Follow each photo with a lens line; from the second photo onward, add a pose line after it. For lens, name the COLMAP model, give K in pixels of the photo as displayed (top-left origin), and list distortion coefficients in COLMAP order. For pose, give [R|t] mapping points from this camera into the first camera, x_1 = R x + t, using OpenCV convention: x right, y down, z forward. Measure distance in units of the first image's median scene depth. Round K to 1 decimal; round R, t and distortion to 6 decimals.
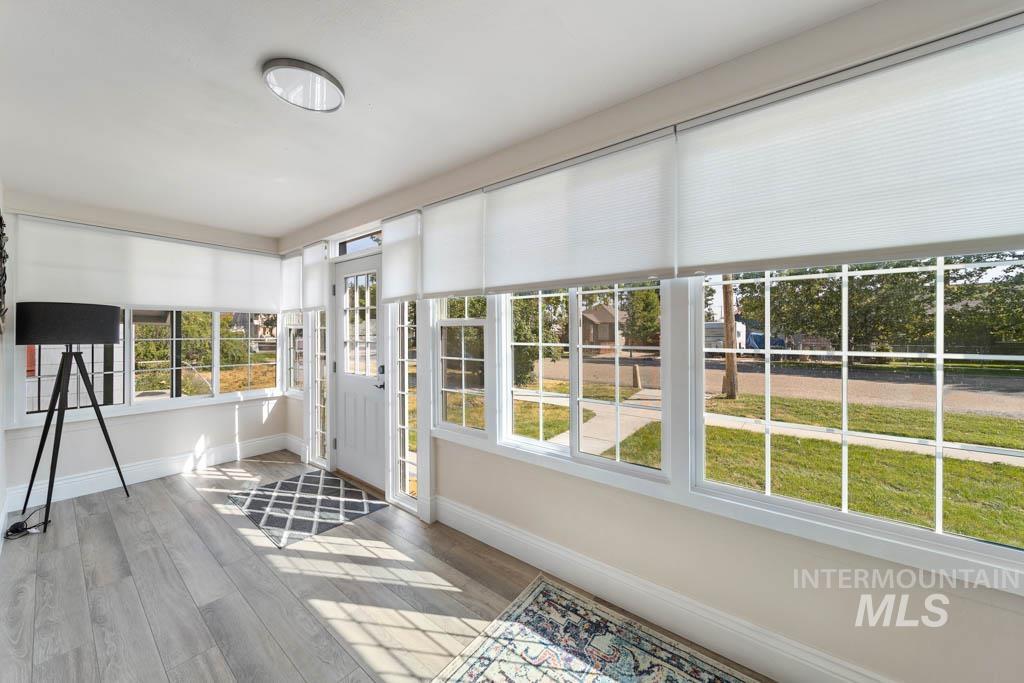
lens RADIAL K [[356.5, 0, 511.9], [0, 356.5, 331.5], [0, 0, 1]] dist [0.000857, 0.000014]
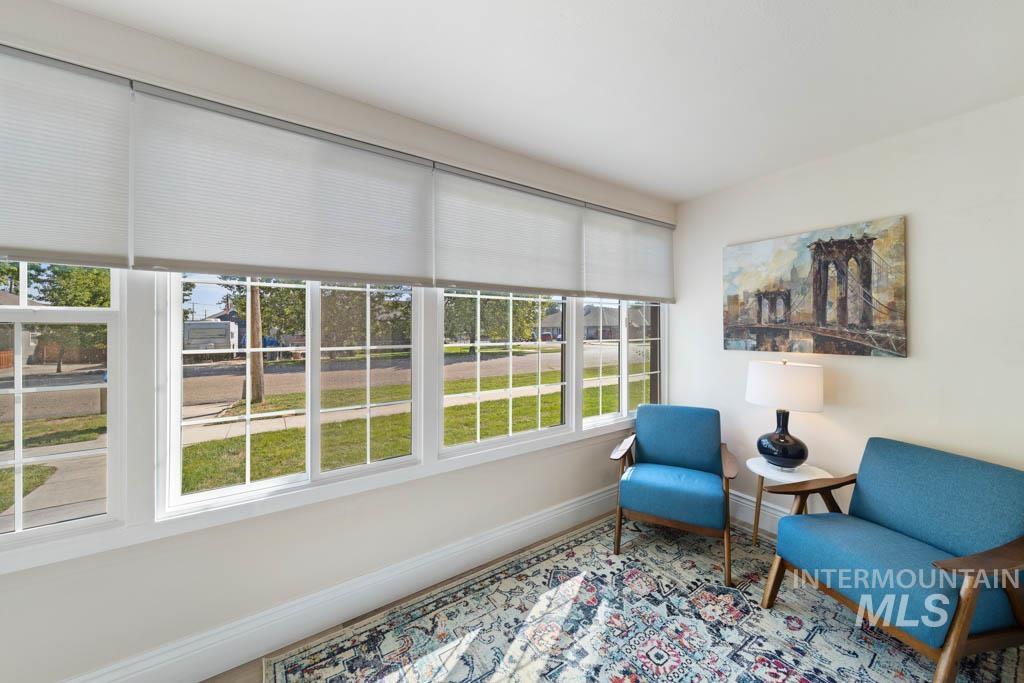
lens RADIAL K [[356.5, 0, 511.1], [0, 356.5, 333.8], [0, 0, 1]] dist [0.000857, 0.000014]
pose [[0.336921, -0.009355, 0.941486, -0.538108], [0.004880, 0.999955, 0.008190, -0.003161], [-0.941520, 0.001835, 0.336951, 0.326288]]
